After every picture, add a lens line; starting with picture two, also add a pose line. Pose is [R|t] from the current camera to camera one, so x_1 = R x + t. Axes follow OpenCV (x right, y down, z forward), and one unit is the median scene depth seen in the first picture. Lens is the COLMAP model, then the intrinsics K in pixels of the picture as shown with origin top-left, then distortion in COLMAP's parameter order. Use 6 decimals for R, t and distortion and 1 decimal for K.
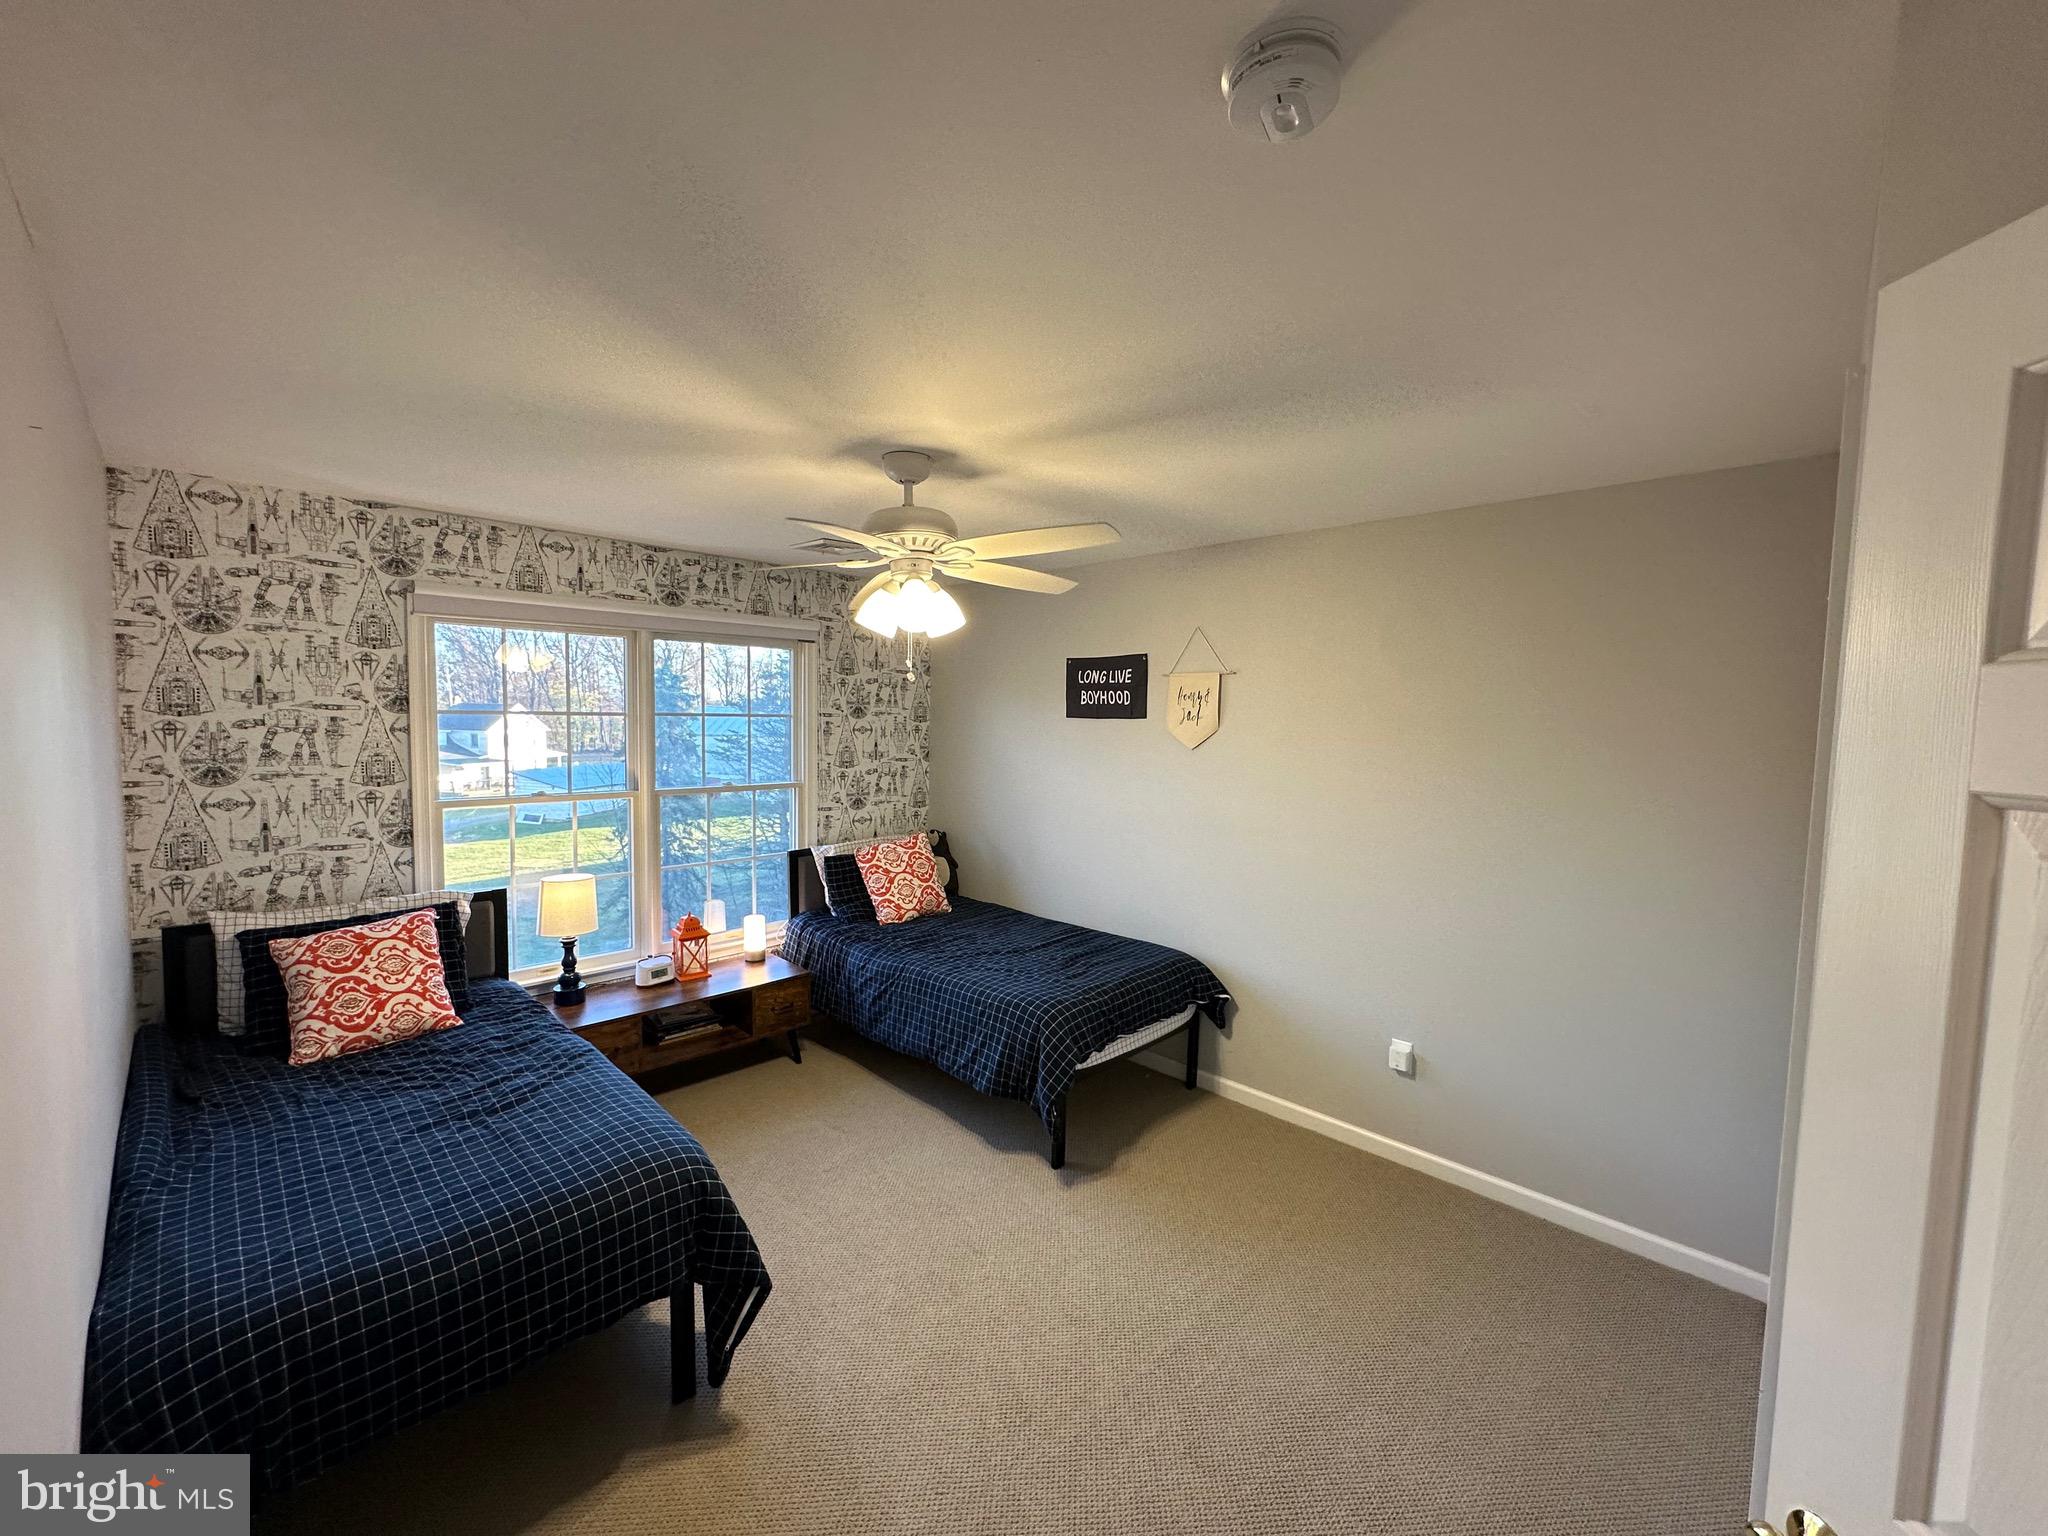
lens RADIAL K [[818.0, 0, 1024.4], [0, 818.0, 769.7], [0, 0, 1]] dist [-0.003085, 0.000762]
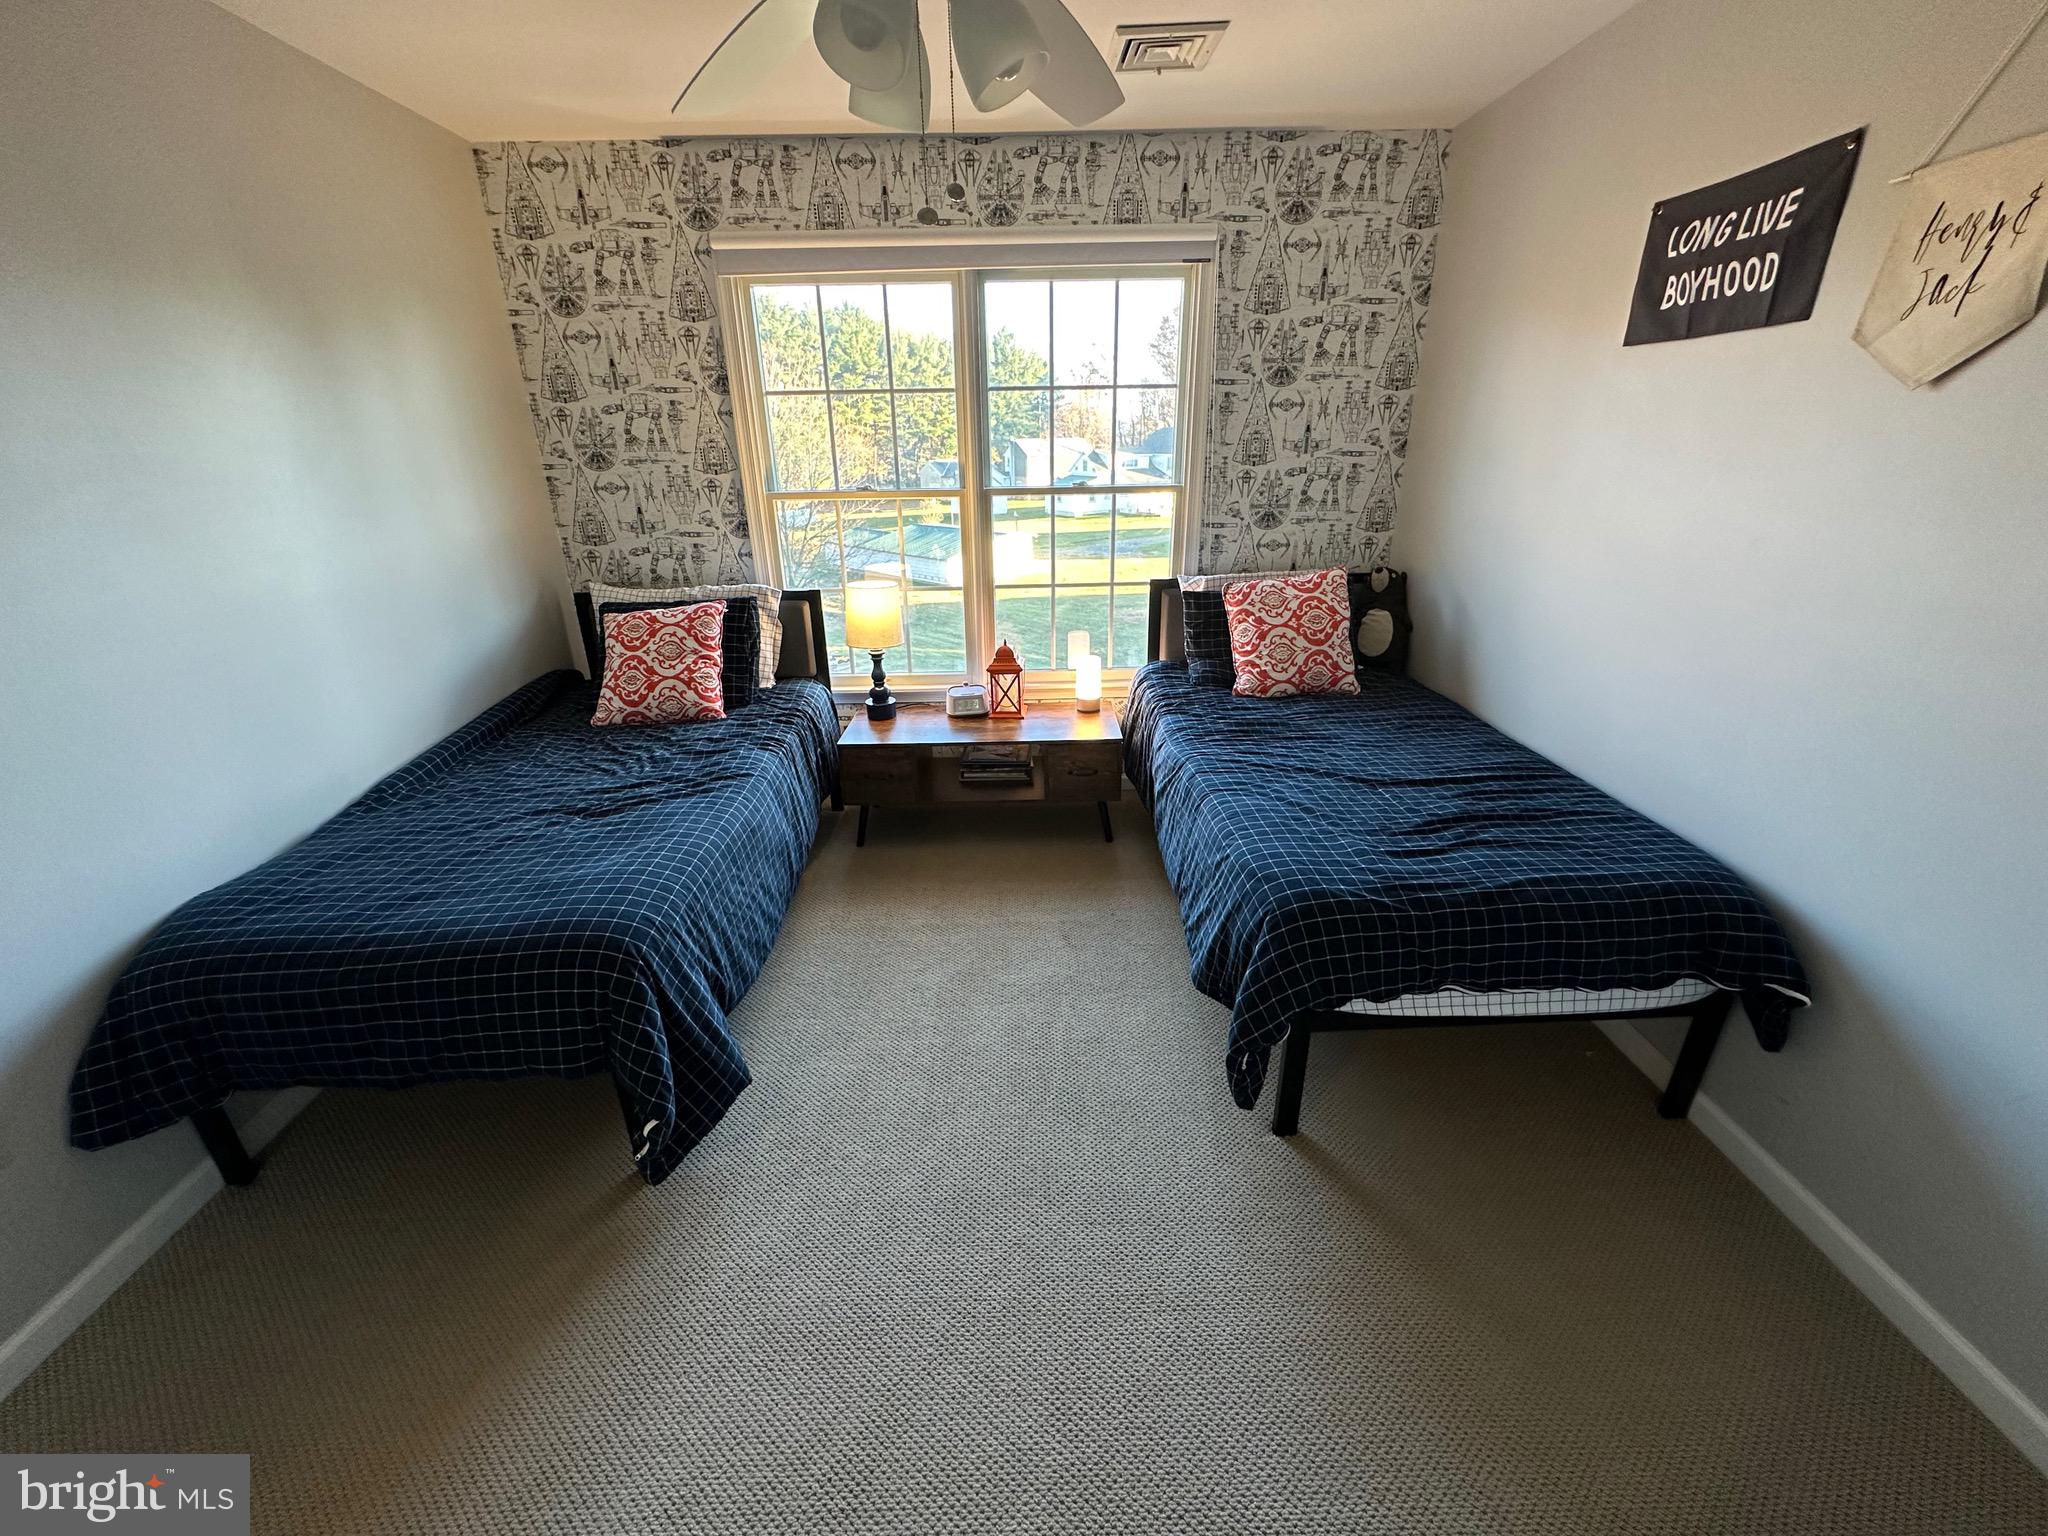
lens RADIAL K [[818.0, 0, 1023.1], [0, 818.0, 770.6], [0, 0, 1]] dist [-0.003085, 0.000762]
pose [[0.714404, 0.240027, -0.657278, 0.203189], [-0.018676, 0.945532, 0.324993, 0.026707], [0.699484, -0.219901, 0.679974, 0.425139]]
